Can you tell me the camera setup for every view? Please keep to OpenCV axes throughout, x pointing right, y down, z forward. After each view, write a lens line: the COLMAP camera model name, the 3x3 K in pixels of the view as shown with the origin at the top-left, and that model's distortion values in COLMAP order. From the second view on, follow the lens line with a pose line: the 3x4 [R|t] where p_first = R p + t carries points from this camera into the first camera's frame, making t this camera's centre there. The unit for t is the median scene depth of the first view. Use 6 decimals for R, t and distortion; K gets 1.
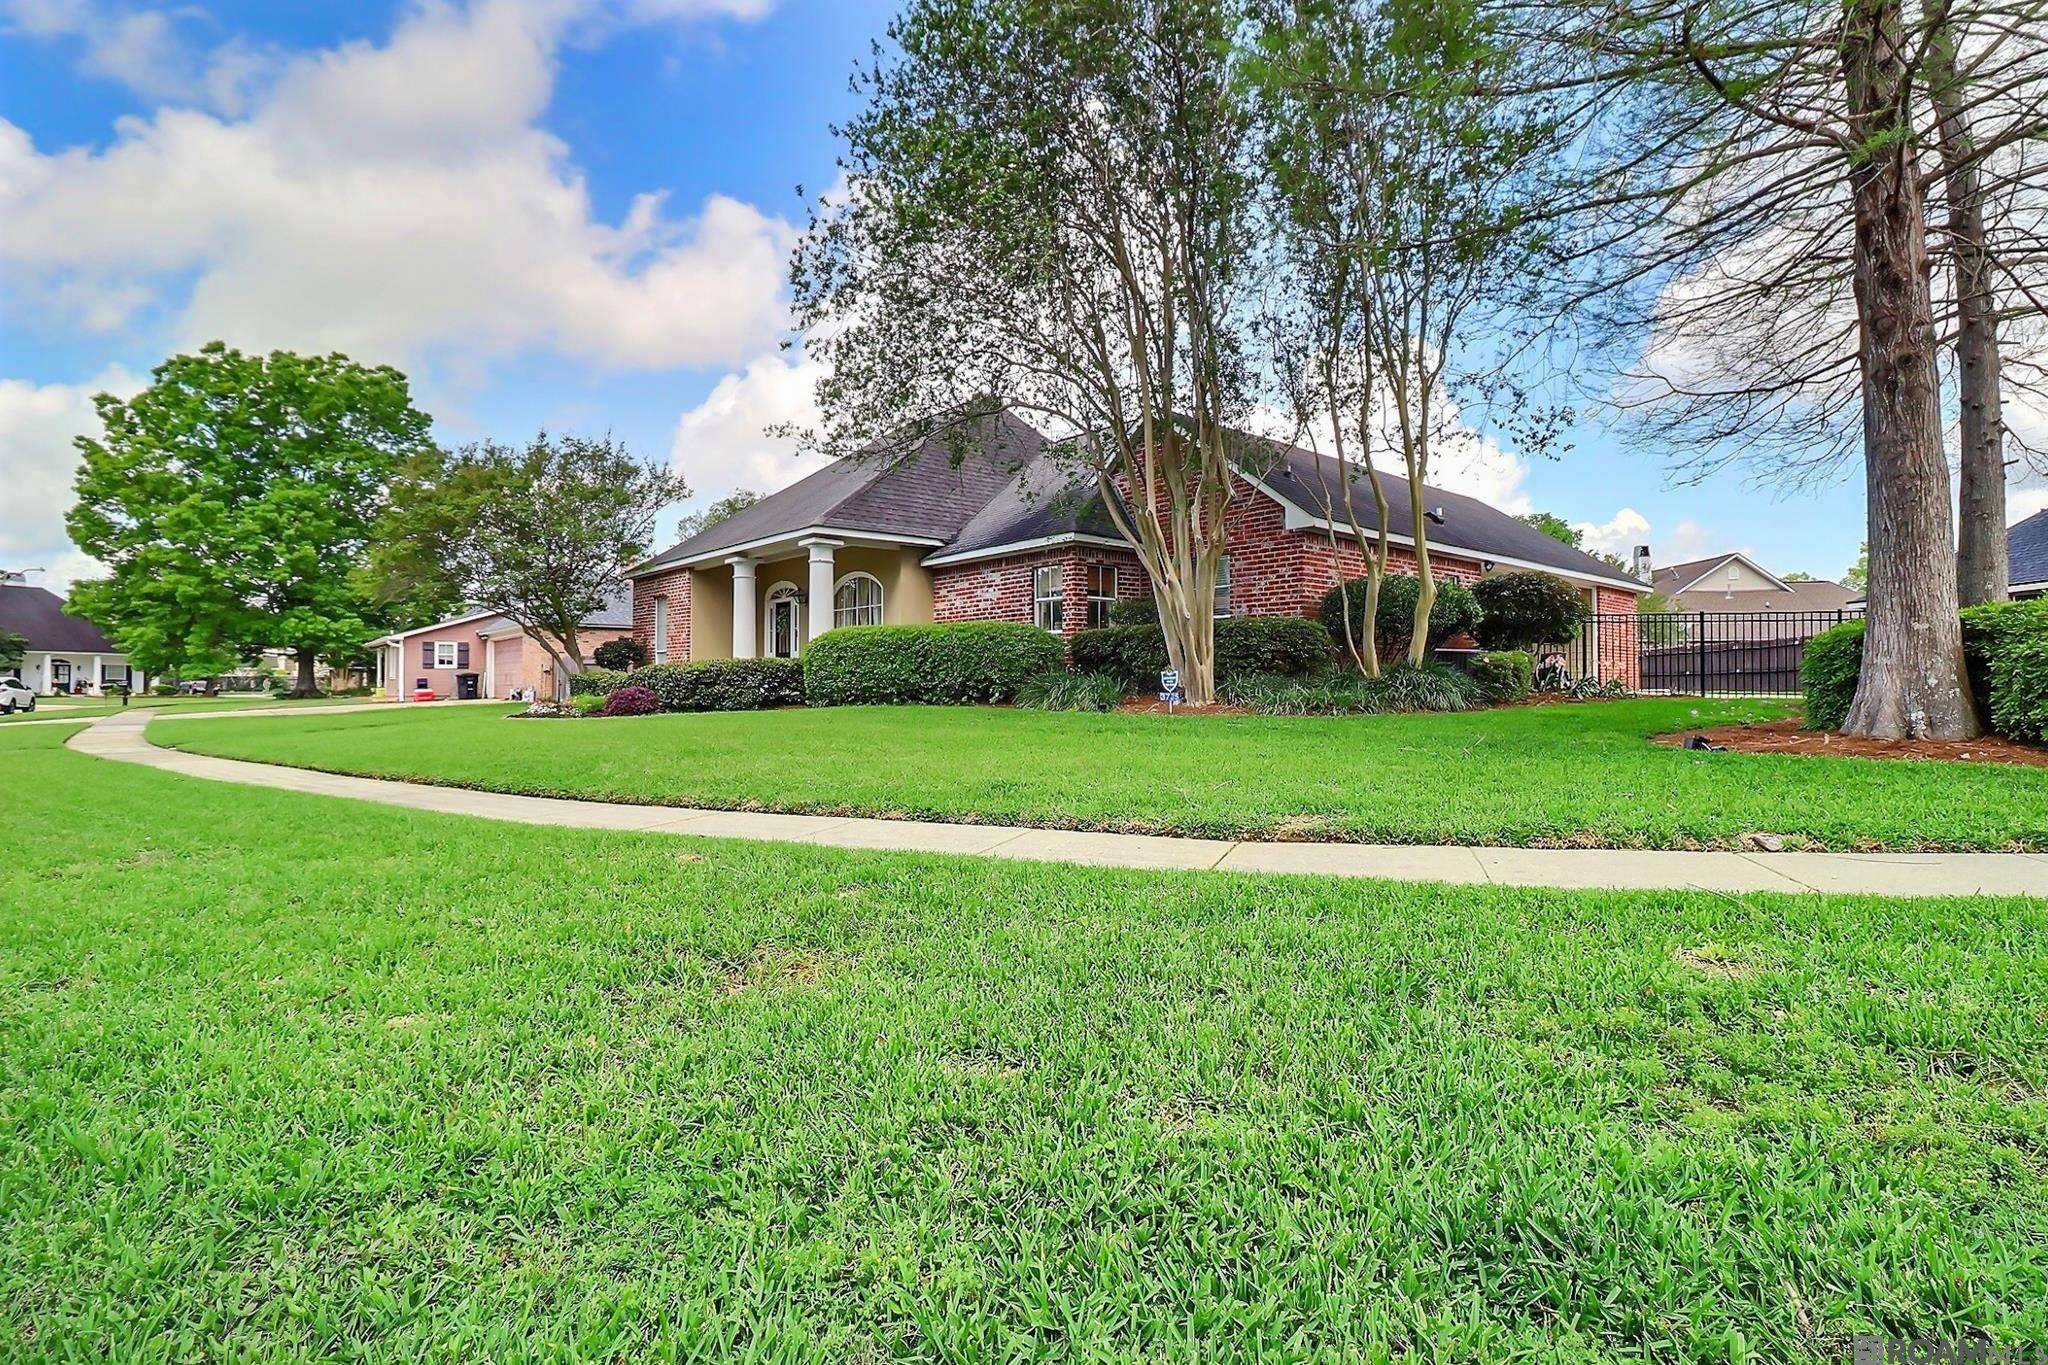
lens RADIAL K [[974.0, 0, 1024.3], [0, 974.0, 671.5], [0, 0, 1]] dist [-0.016228, -0.007756]
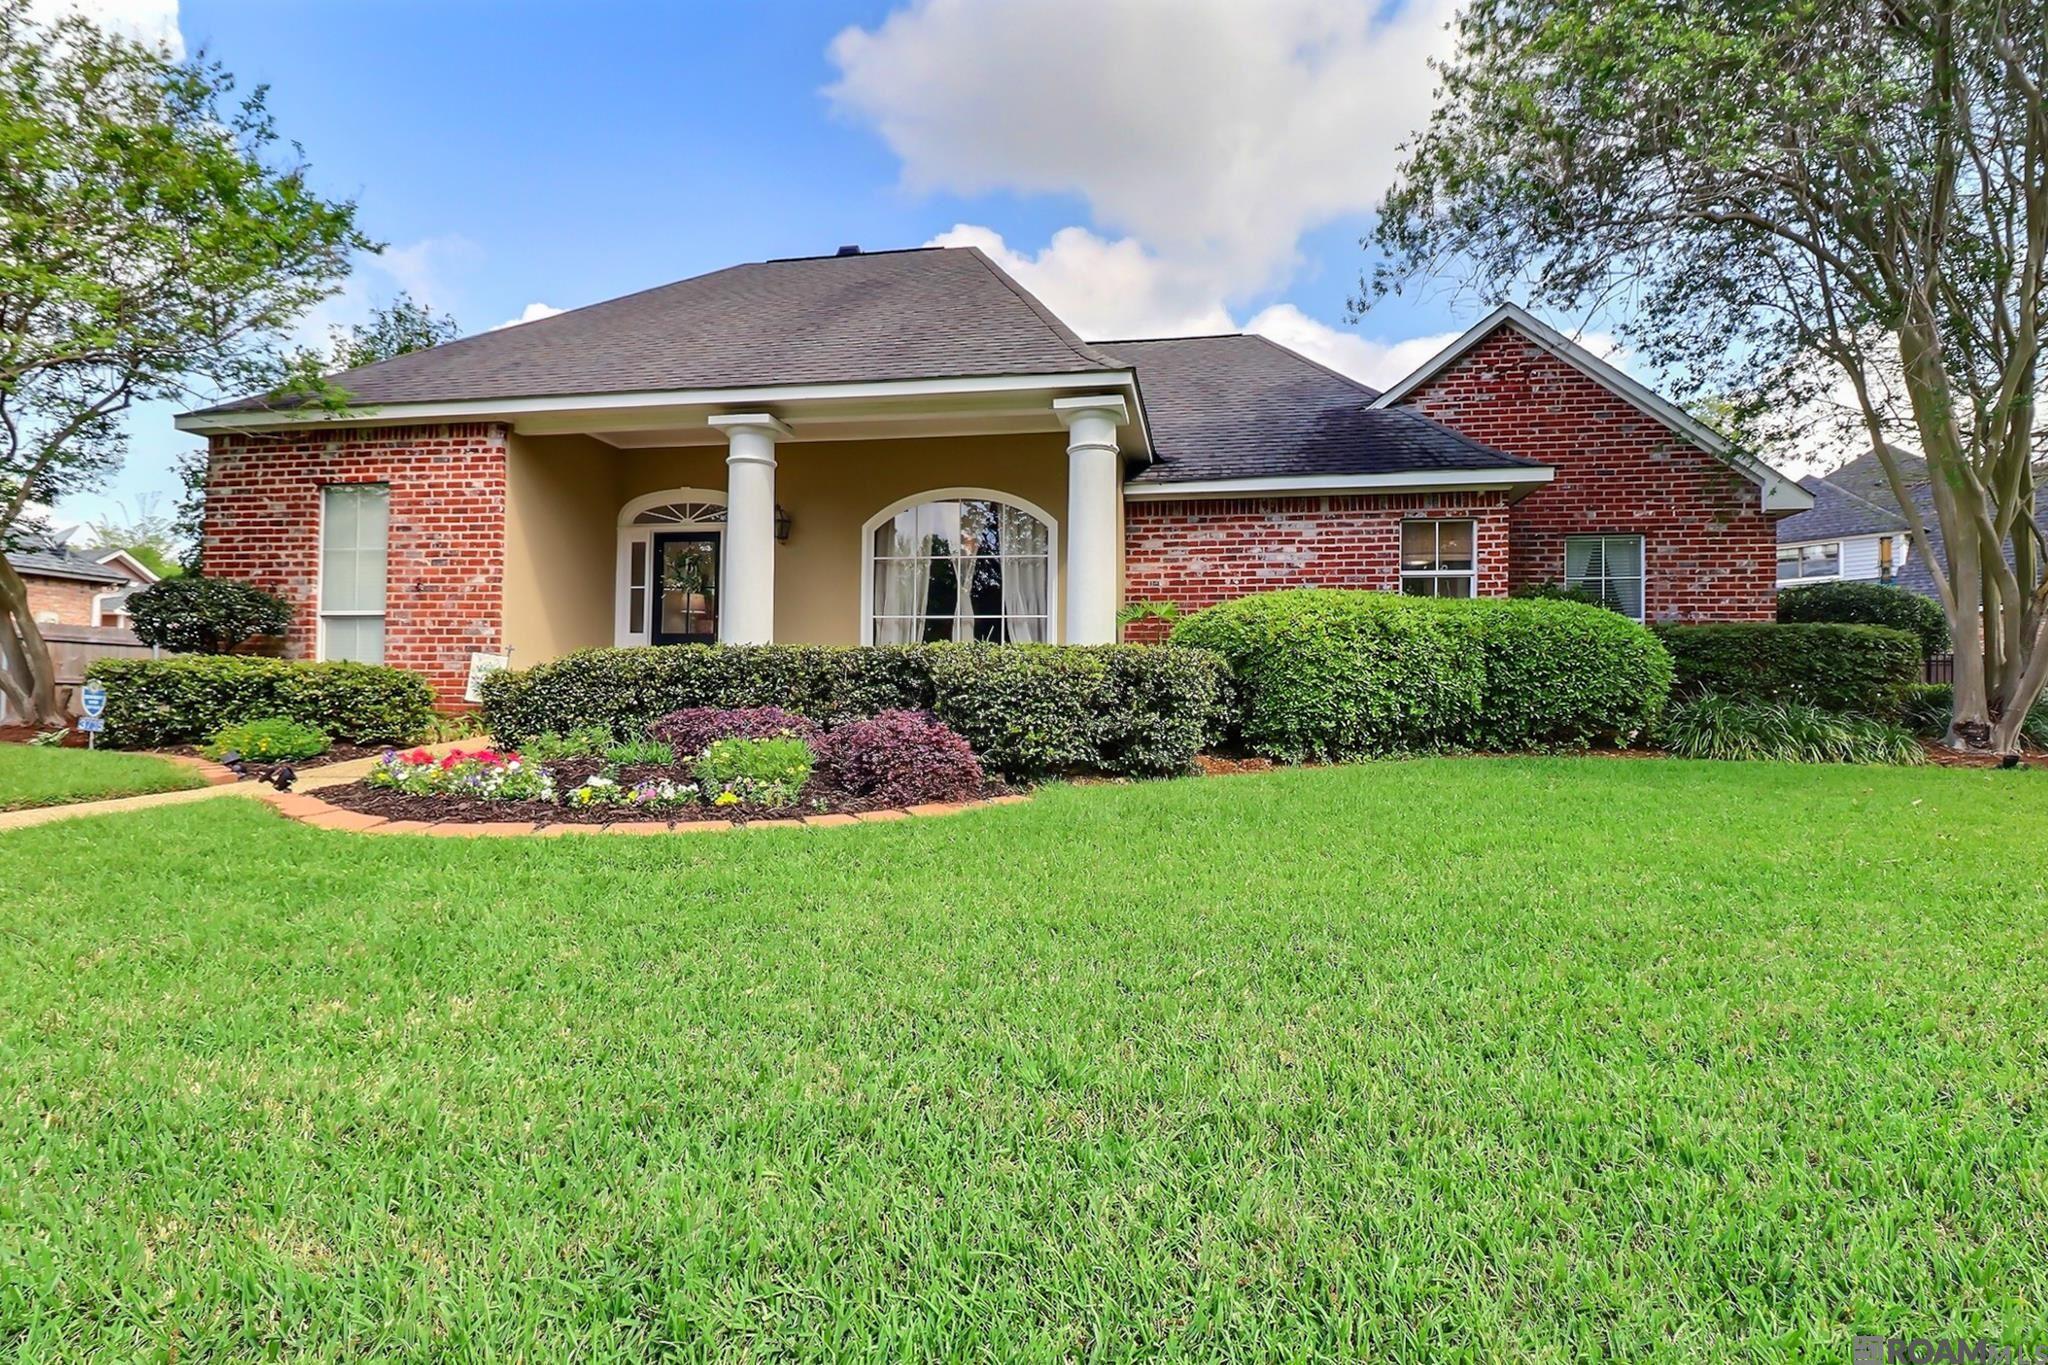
lens RADIAL K [[974.0, 0, 1042.6], [0, 974.0, 688.3], [0, 0, 1]] dist [-0.016228, -0.007756]
pose [[0.784879, 0.020472, 0.619310, -0.527268], [-0.025999, 0.999662, -0.000094, 0.005505], [-0.619103, -0.016027, 0.785146, 0.636746]]
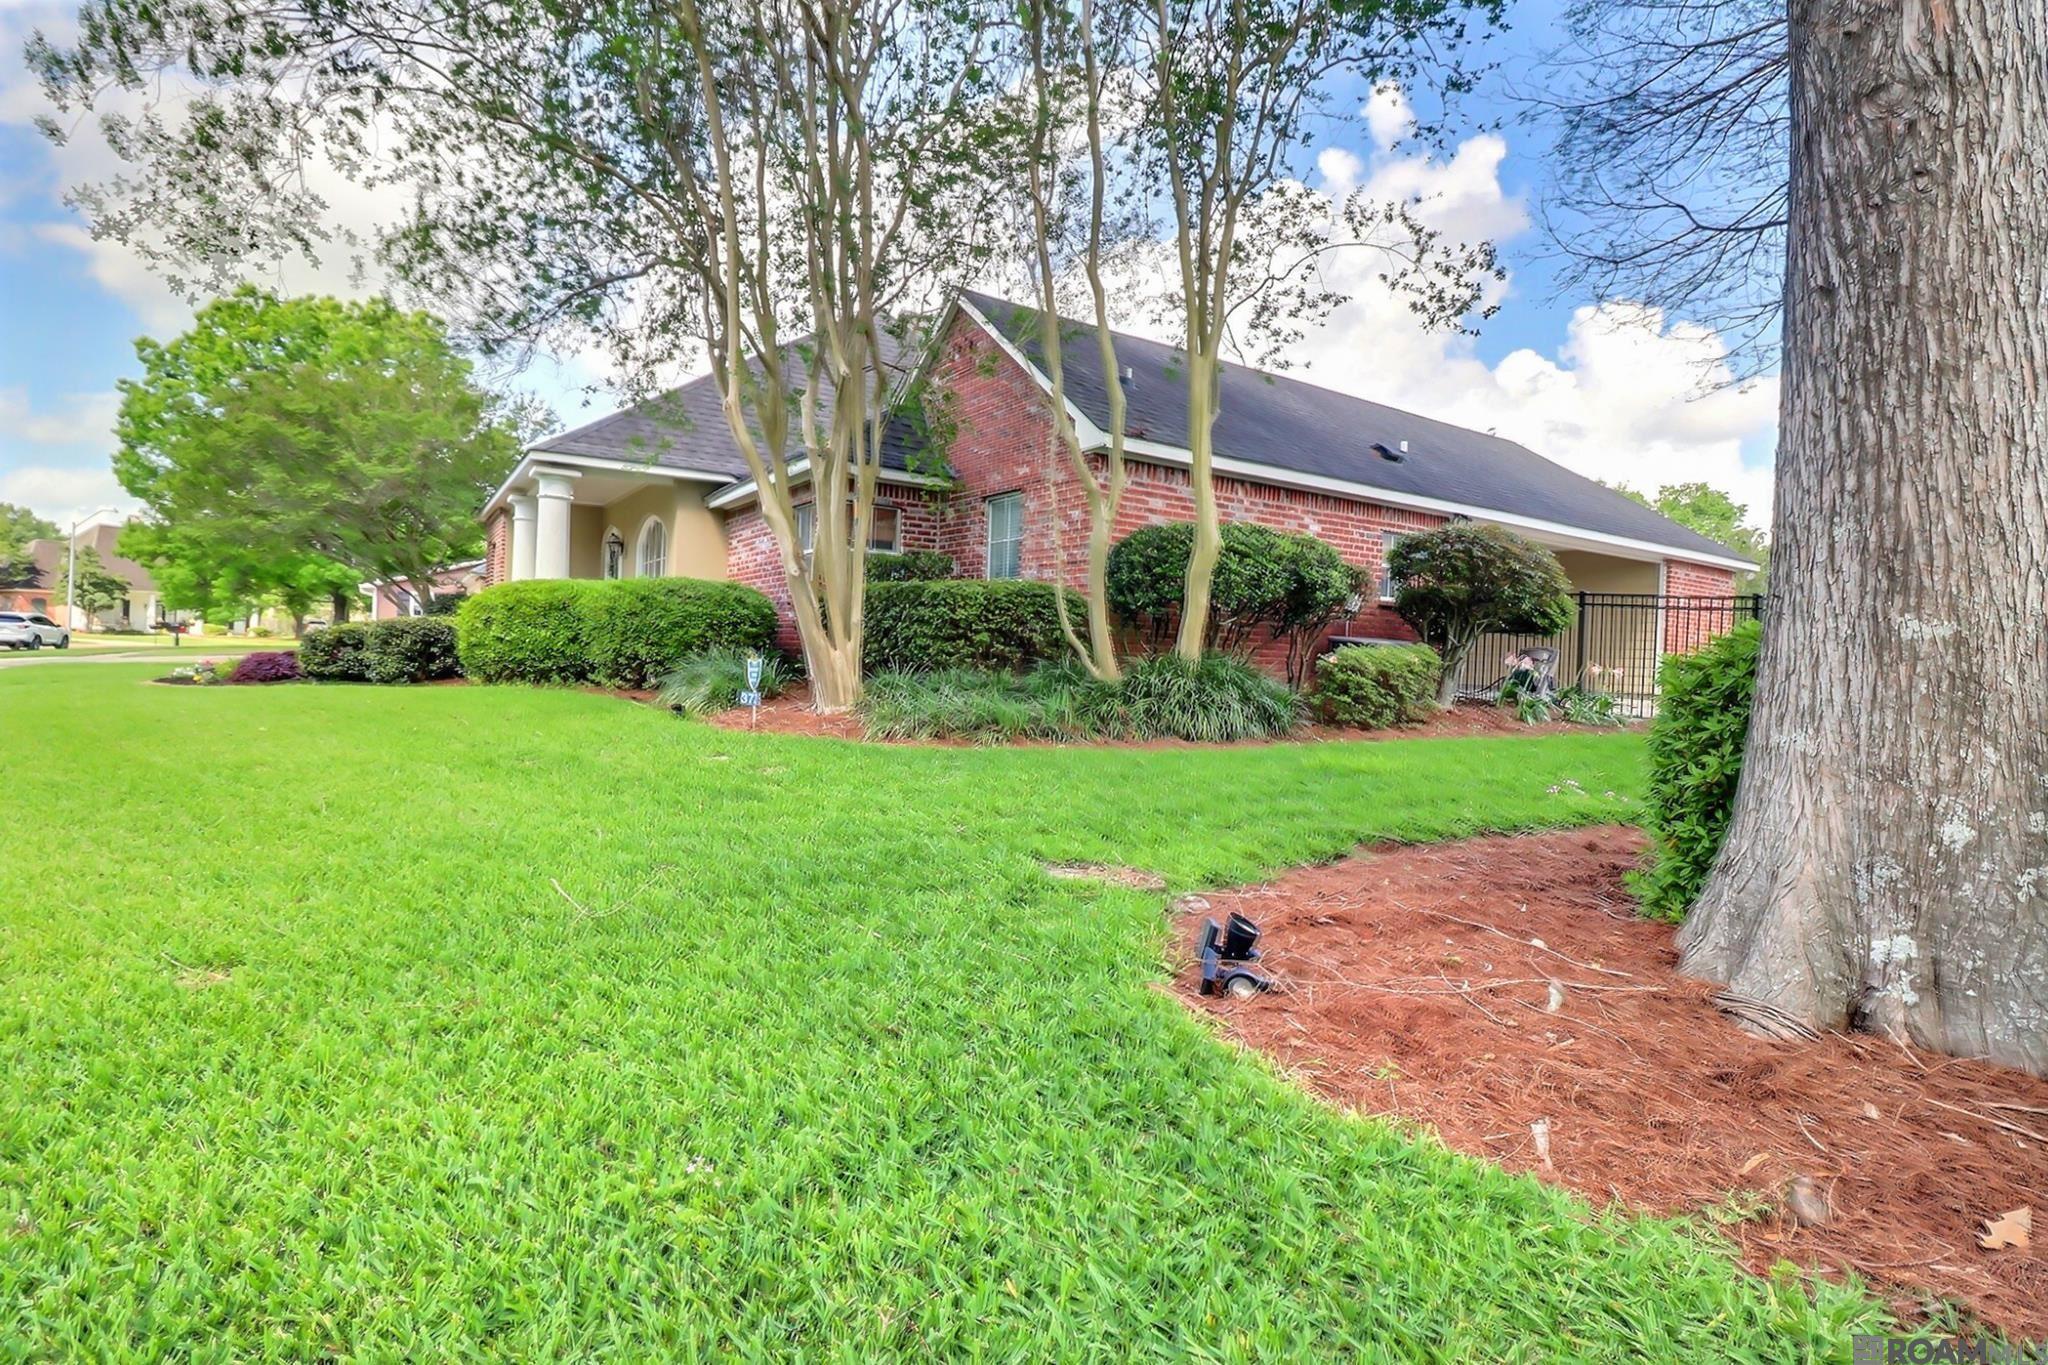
lens RADIAL K [[974.0, 0, 1028.3], [0, 974.0, 670.9], [0, 0, 1]] dist [-0.016228, -0.007756]
pose [[0.989456, 0.041553, -0.138742, 0.287165], [-0.037275, 0.998750, 0.033296, -0.013828], [0.139952, -0.027774, 0.989769, 0.275104]]
